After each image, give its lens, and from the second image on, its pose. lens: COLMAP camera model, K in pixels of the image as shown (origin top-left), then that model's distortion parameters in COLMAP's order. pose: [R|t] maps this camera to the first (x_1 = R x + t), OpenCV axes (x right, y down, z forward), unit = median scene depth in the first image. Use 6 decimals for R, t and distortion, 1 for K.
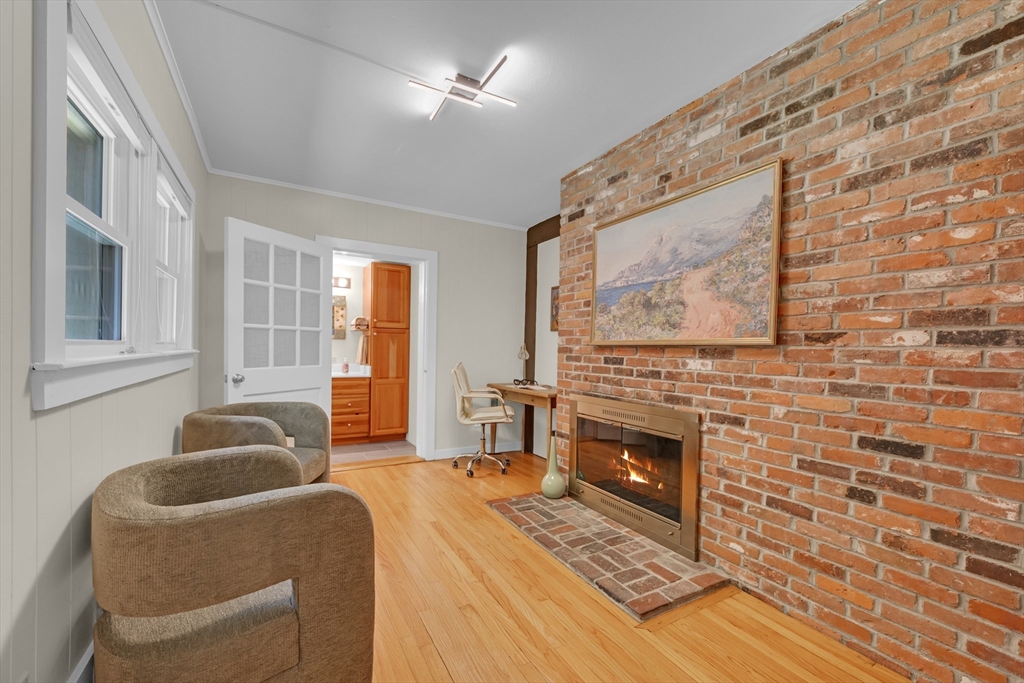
lens RADIAL K [[410.9, 0, 507.8], [0, 410.9, 346.7], [0, 0, 1]] dist [-0.000121, -0.000001]
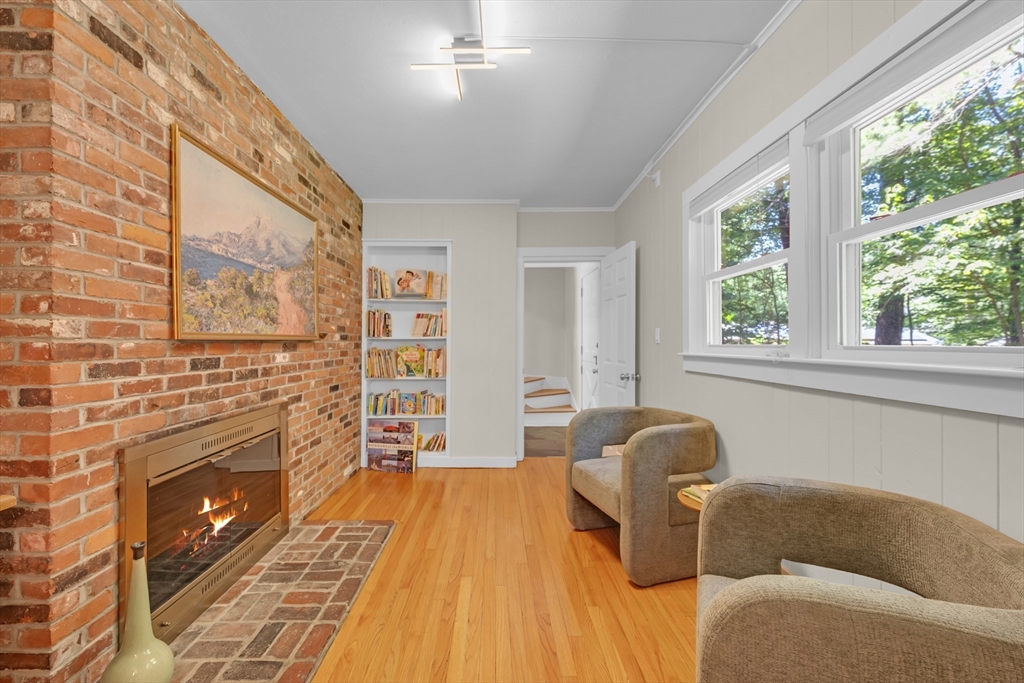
lens RADIAL K [[410.9, 0, 506.0], [0, 410.9, 341.8], [0, 0, 1]] dist [-0.000121, -0.000001]
pose [[-0.882384, -0.012095, 0.470375, -0.482614], [-0.011236, 0.999926, 0.004635, -0.008786], [-0.470396, -0.001196, -0.882455, 1.397847]]
